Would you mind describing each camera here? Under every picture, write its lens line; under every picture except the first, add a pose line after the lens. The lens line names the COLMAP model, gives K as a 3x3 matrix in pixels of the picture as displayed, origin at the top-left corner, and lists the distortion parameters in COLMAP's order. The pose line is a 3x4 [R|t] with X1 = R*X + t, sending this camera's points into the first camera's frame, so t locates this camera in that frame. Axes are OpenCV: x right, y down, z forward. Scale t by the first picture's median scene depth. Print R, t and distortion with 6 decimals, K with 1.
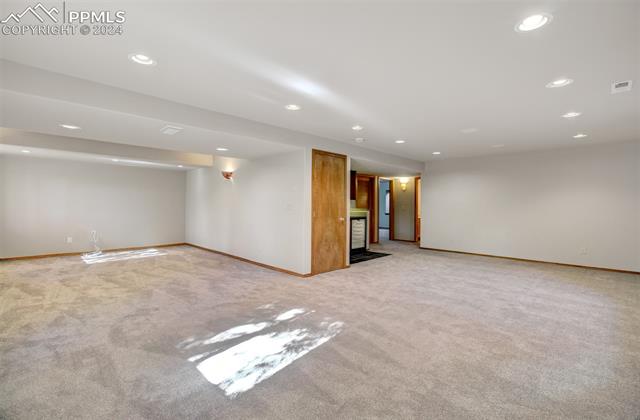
lens RADIAL K [[293.7, 0, 322.5], [0, 293.7, 206.7], [0, 0, 1]] dist [0.002093, 0.000848]
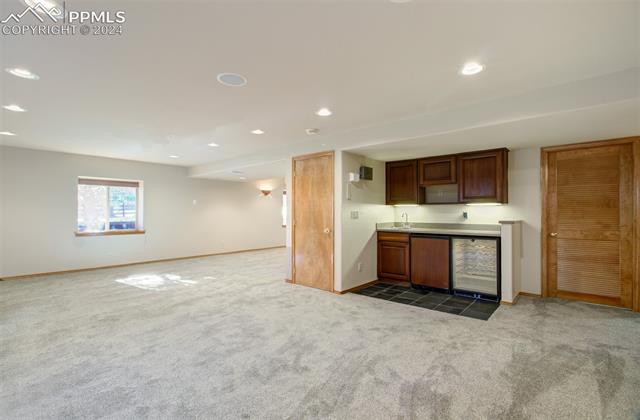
lens RADIAL K [[293.7, 0, 322.5], [0, 293.7, 206.7], [0, 0, 1]] dist [0.002093, 0.000848]
pose [[0.040242, -0.013296, -0.999101, 0.912998], [0.000693, 0.999912, -0.013279, -0.013141], [0.999190, -0.000158, 0.040248, 0.992665]]
